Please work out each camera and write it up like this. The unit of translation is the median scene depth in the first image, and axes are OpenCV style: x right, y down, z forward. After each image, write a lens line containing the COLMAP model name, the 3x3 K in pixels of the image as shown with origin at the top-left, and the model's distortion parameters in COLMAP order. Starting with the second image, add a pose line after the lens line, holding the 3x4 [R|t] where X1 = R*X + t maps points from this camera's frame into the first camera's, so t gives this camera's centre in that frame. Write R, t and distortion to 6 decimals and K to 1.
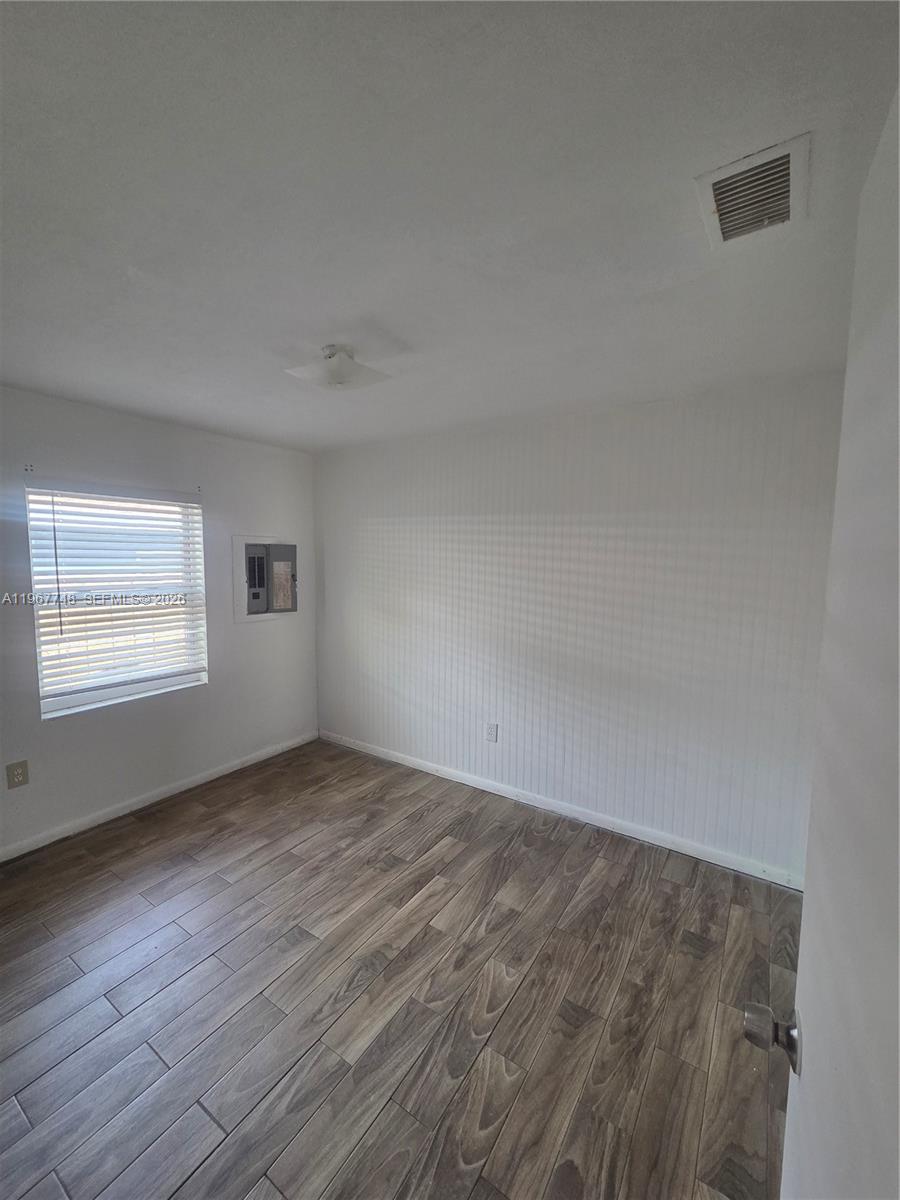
lens RADIAL K [[486.3, 0, 446.2], [0, 486.3, 599.0], [0, 0, 1]] dist [0.000832, 0.000416]
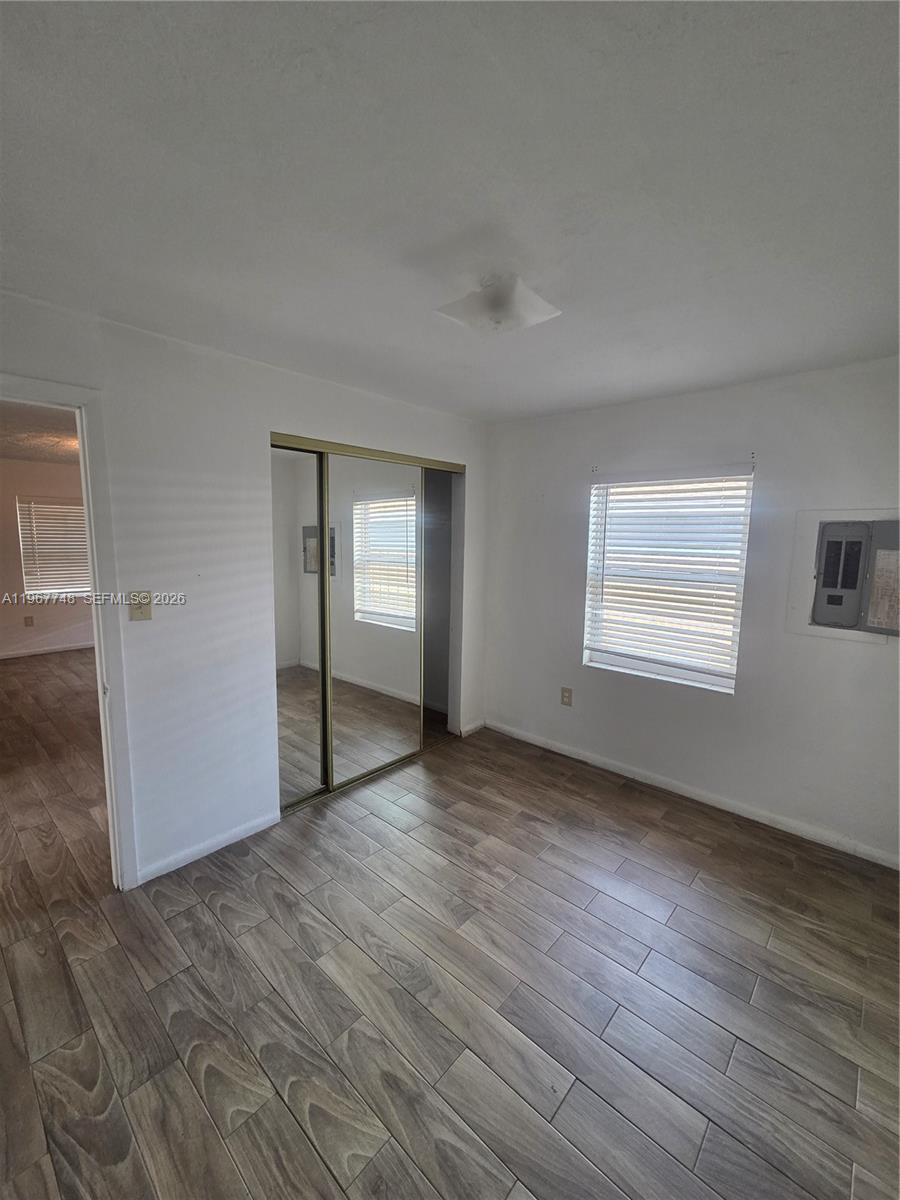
lens RADIAL K [[496.3, 0, 453.0], [0, 496.3, 593.6], [0, 0, 1]] dist [0.003458, 0.000499]
pose [[-0.147727, 0.108023, -0.983111, 0.684525], [-0.099447, 0.987357, 0.123433, -0.090906], [0.984016, 0.116001, -0.135117, 1.113231]]
